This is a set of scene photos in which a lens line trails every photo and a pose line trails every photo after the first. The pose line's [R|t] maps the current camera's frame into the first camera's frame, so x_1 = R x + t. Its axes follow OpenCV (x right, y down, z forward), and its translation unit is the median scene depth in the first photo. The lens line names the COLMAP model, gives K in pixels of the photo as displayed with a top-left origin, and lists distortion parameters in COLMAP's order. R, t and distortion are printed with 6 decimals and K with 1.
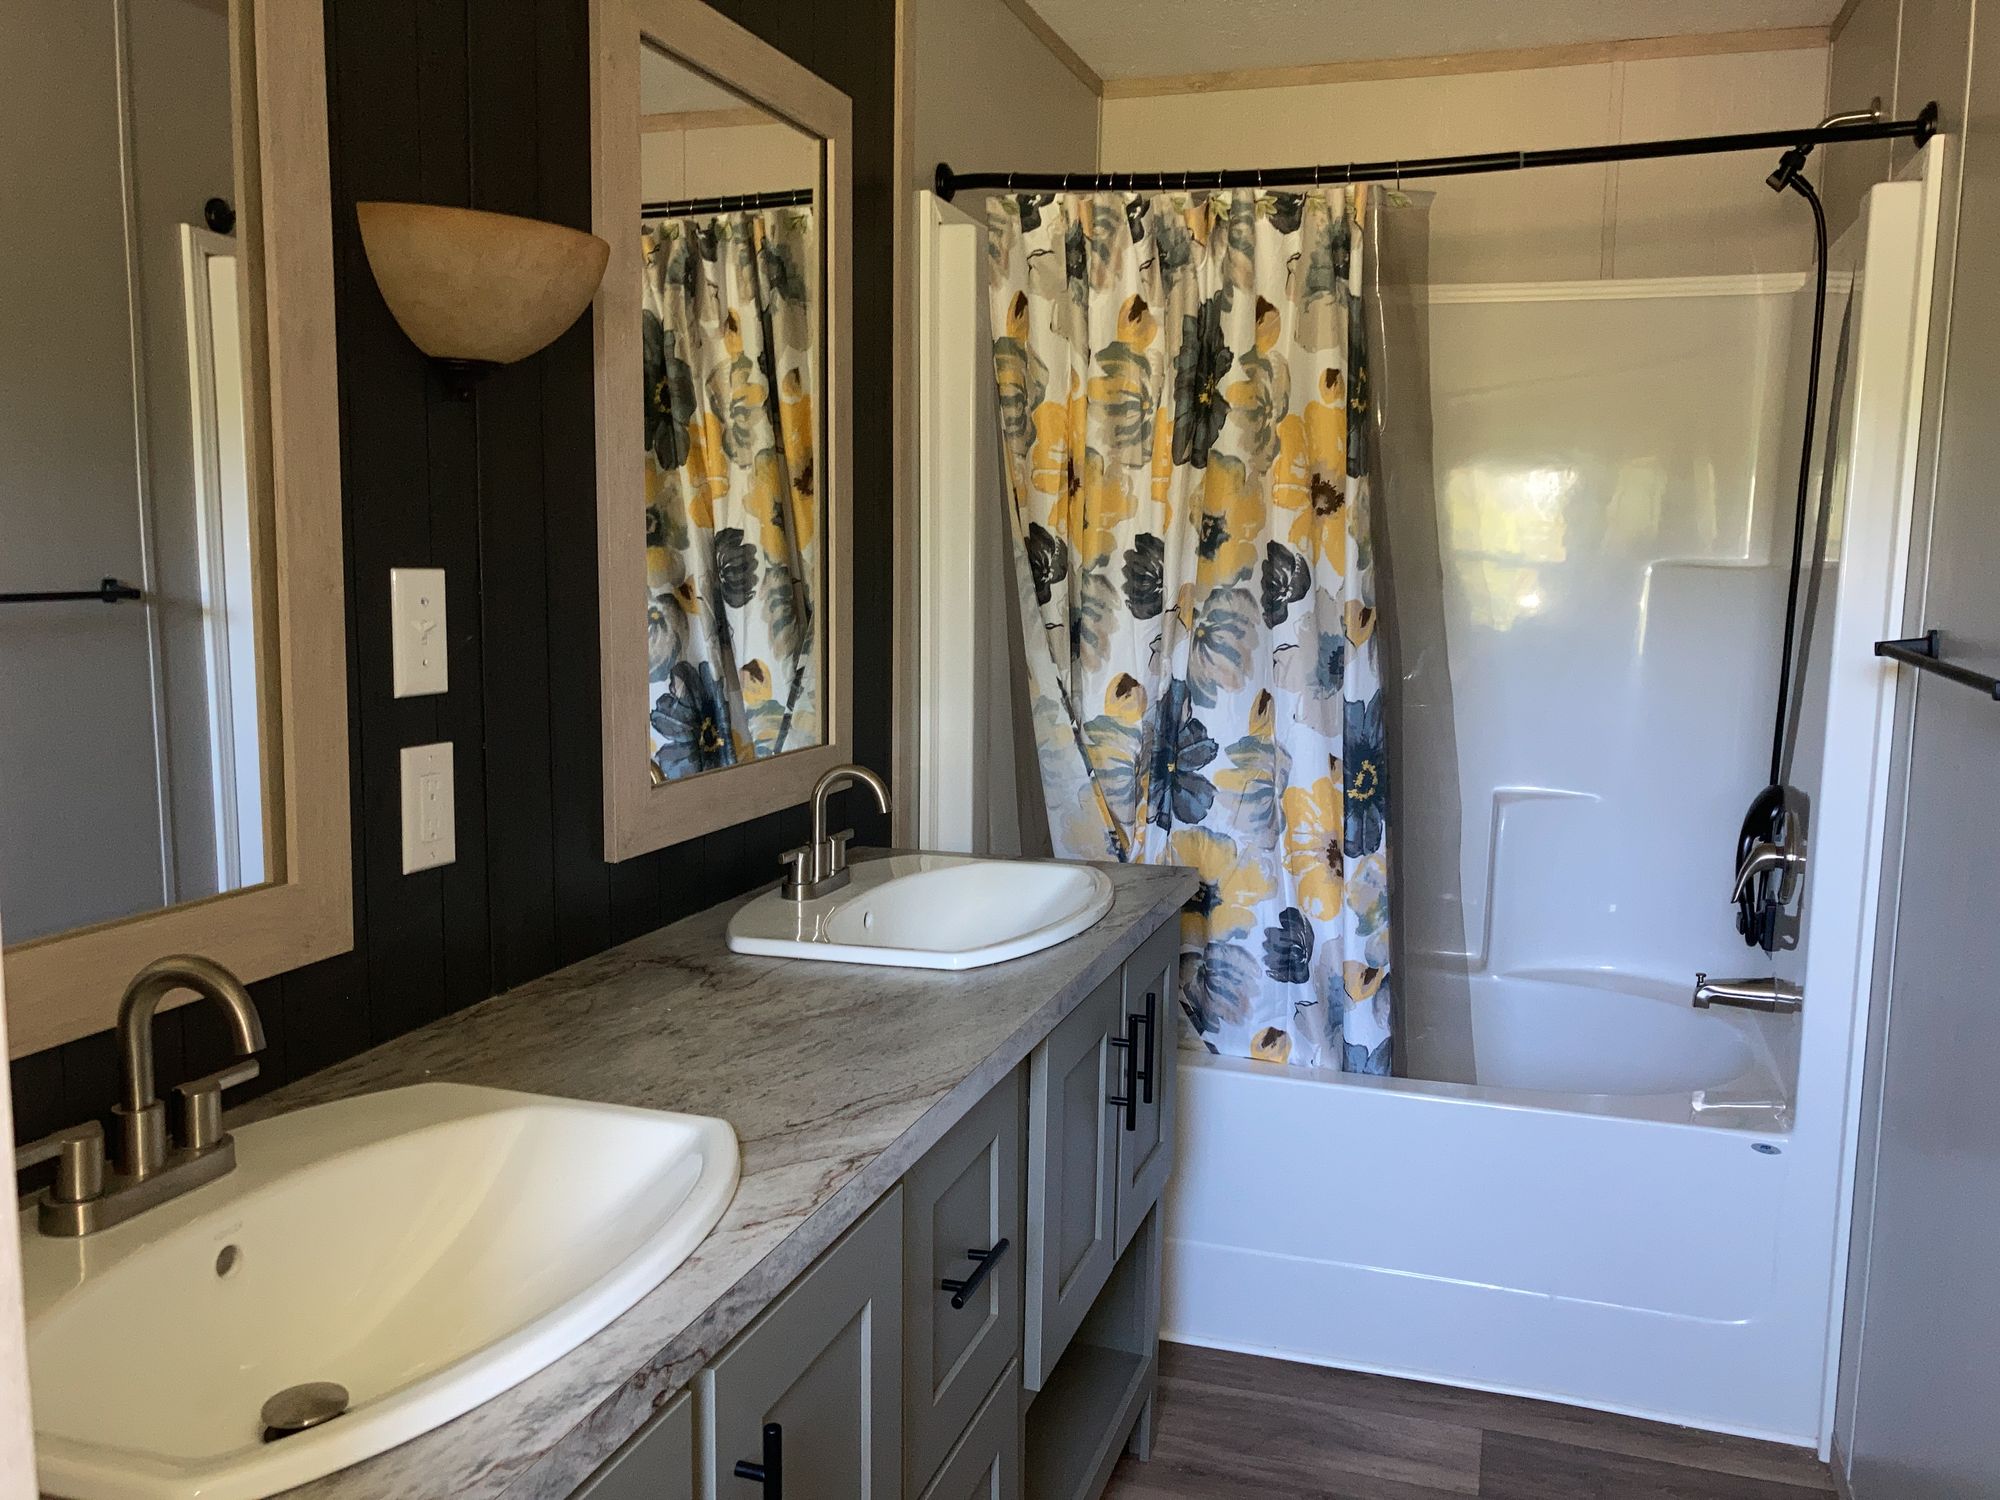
lens RADIAL K [[1653.3, 0, 995.3], [0, 1653.3, 751.2], [0, 0, 1]] dist [0.008658, -0.003433]
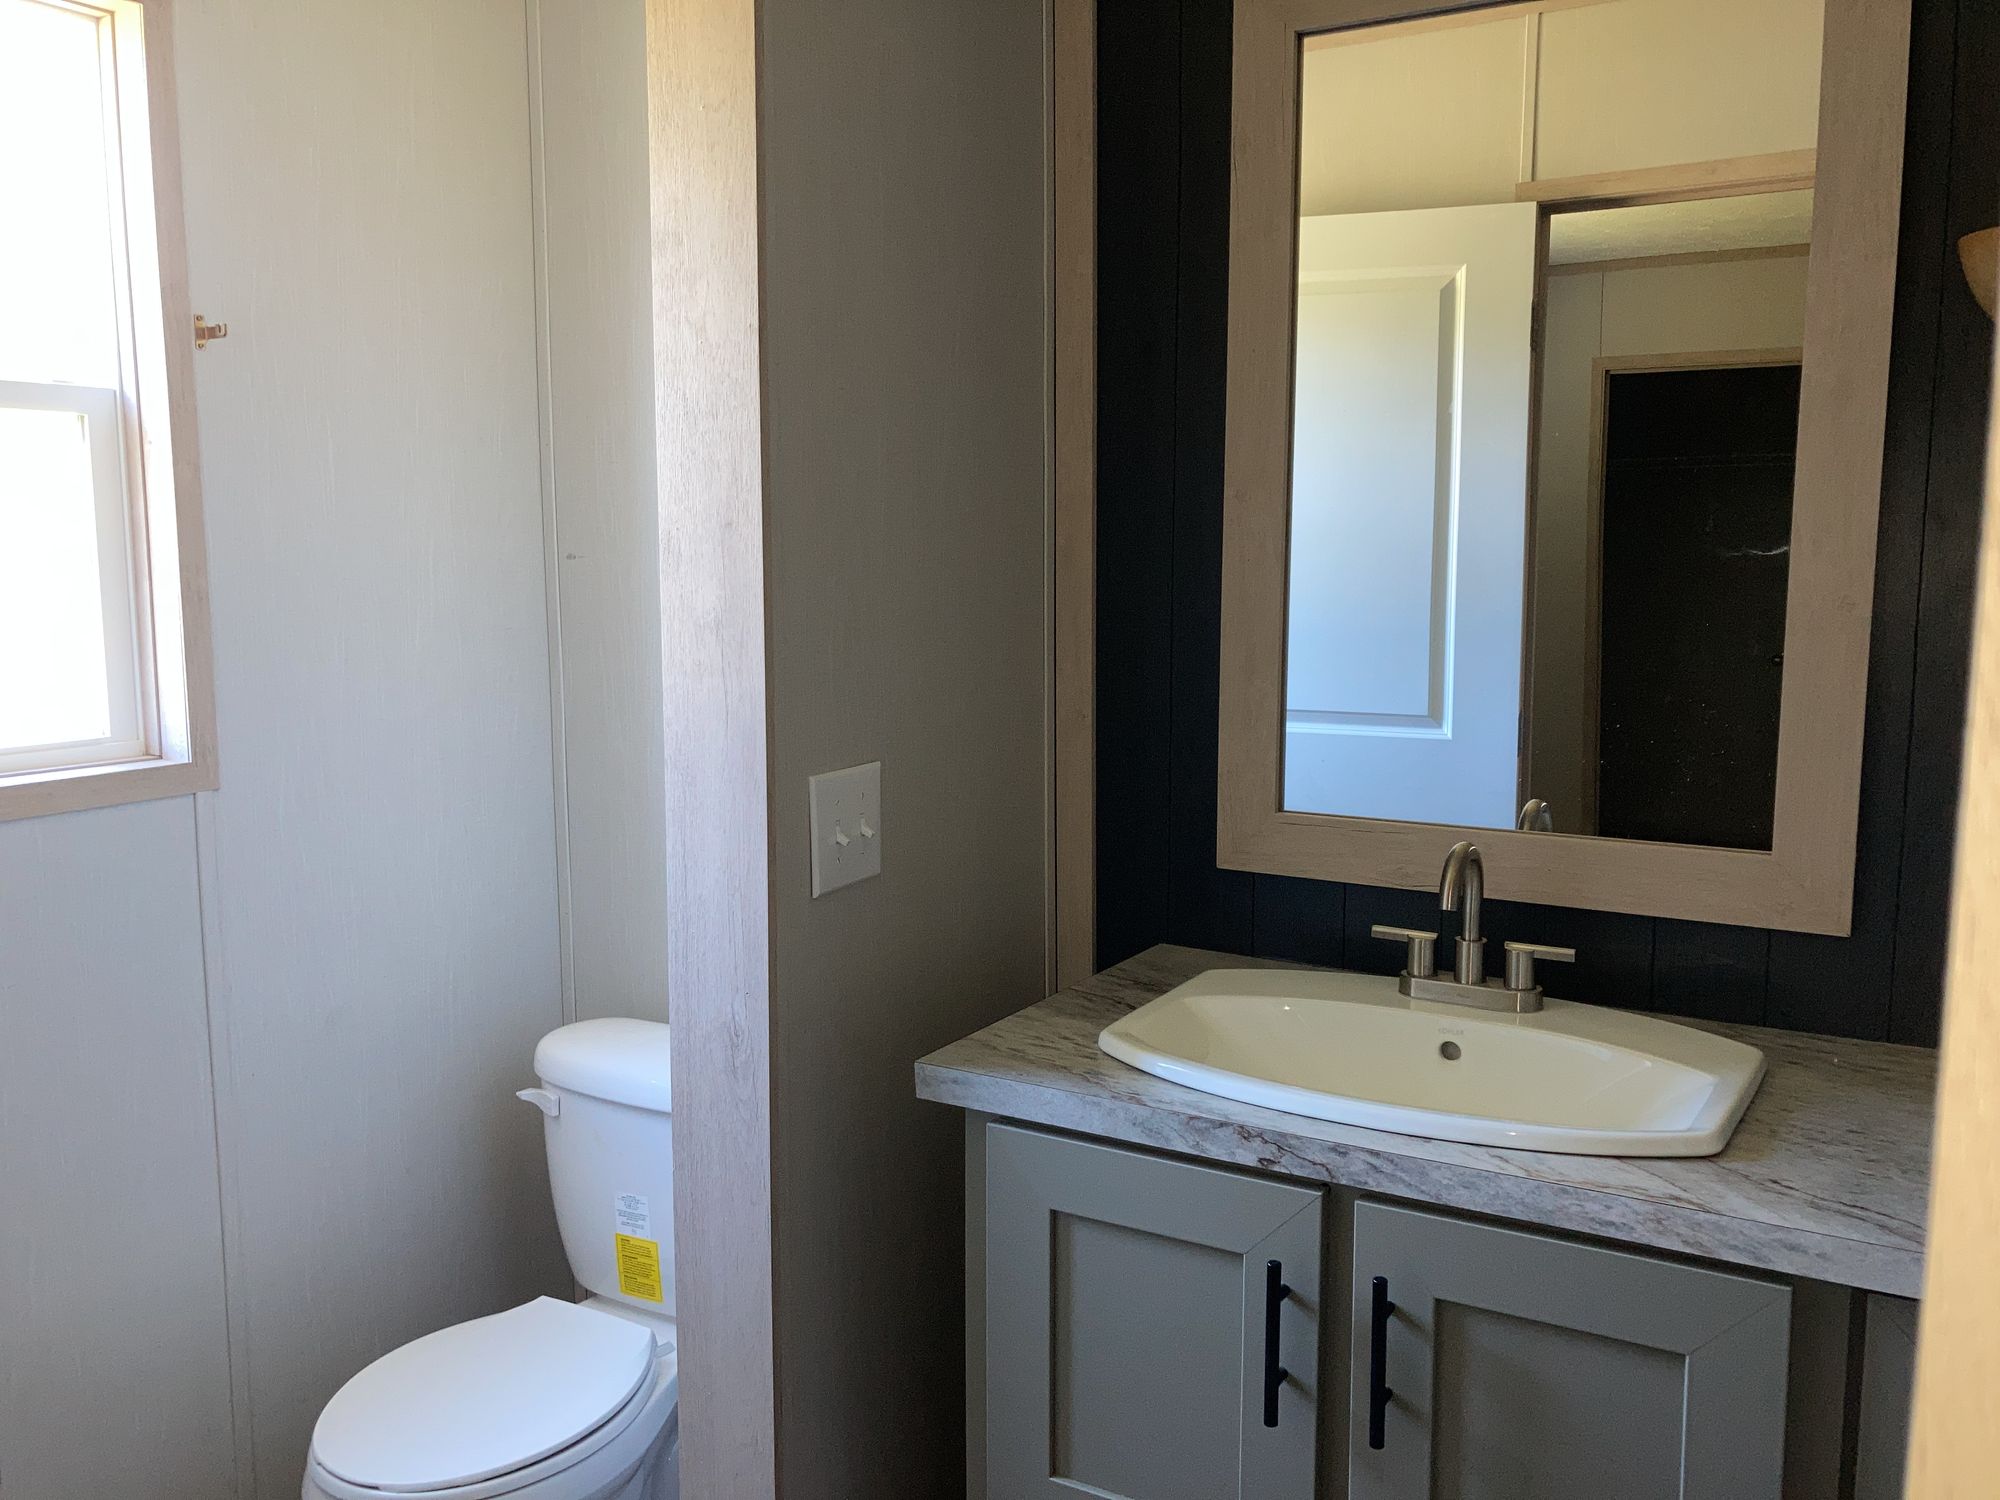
lens RADIAL K [[1653.3, 0, 996.8], [0, 1653.3, 754.7], [0, 0, 1]] dist [0.008658, -0.003433]
pose [[-0.211670, 0.106761, -0.971493, 0.880610], [-0.123194, 0.983173, 0.134886, -0.086271], [0.969546, 0.148233, -0.194956, 0.739888]]
